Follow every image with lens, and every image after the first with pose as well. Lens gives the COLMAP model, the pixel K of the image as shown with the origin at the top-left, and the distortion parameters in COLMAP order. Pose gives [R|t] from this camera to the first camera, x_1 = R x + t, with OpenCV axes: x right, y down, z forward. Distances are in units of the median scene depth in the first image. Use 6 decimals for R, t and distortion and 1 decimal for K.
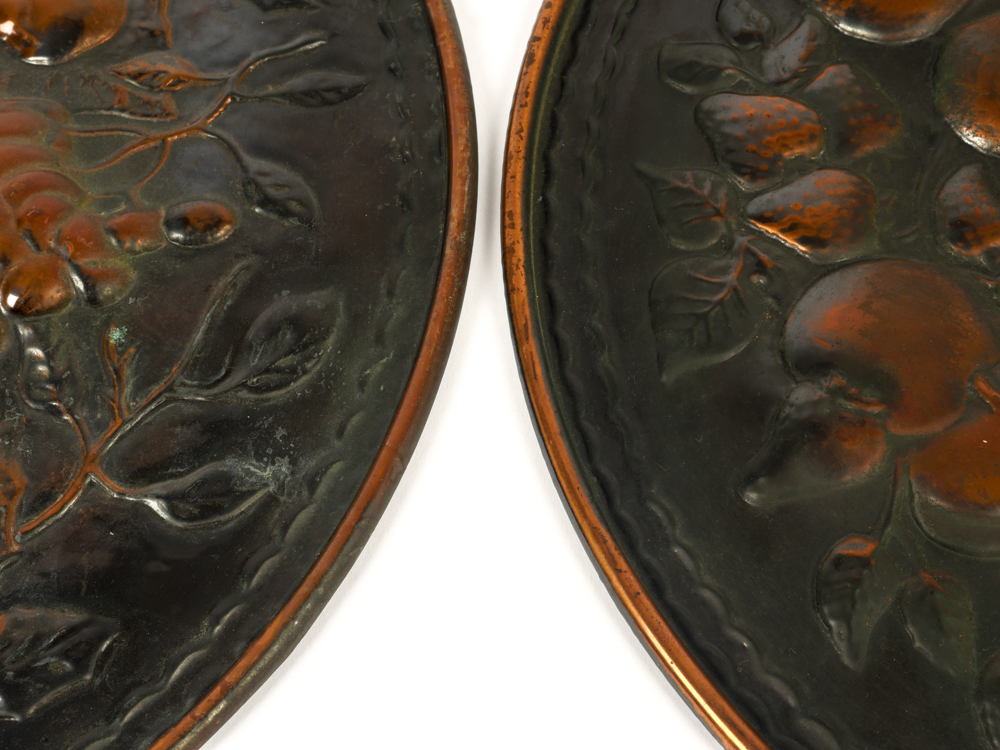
lens RADIAL K [[2005.0, 0, 501.5], [0, 2005.0, 373.8], [0, 0, 1]] dist [0.085669, 0.000000]
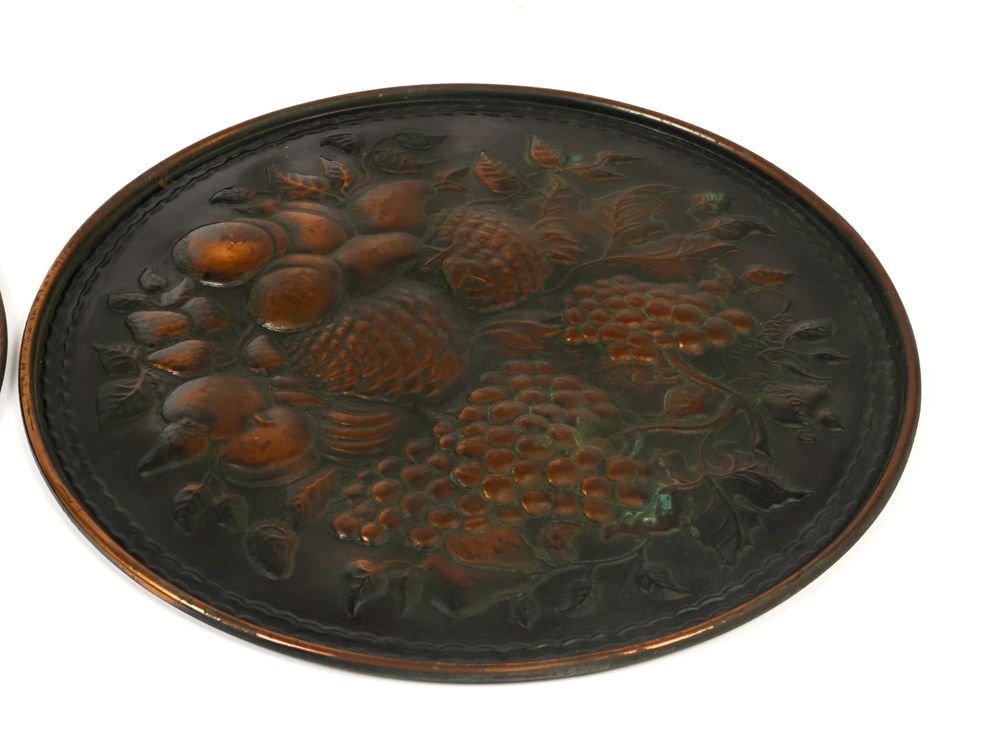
lens RADIAL K [[2005.0, 0, 502.0], [0, 2005.0, 373.2], [0, 0, 1]] dist [0.085669, 0.000000]
pose [[0.987068, -0.043583, 0.154262, 0.162117], [0.090300, 0.946291, -0.310451, 0.580729], [-0.132447, 0.320366, 0.937989, -0.894377]]
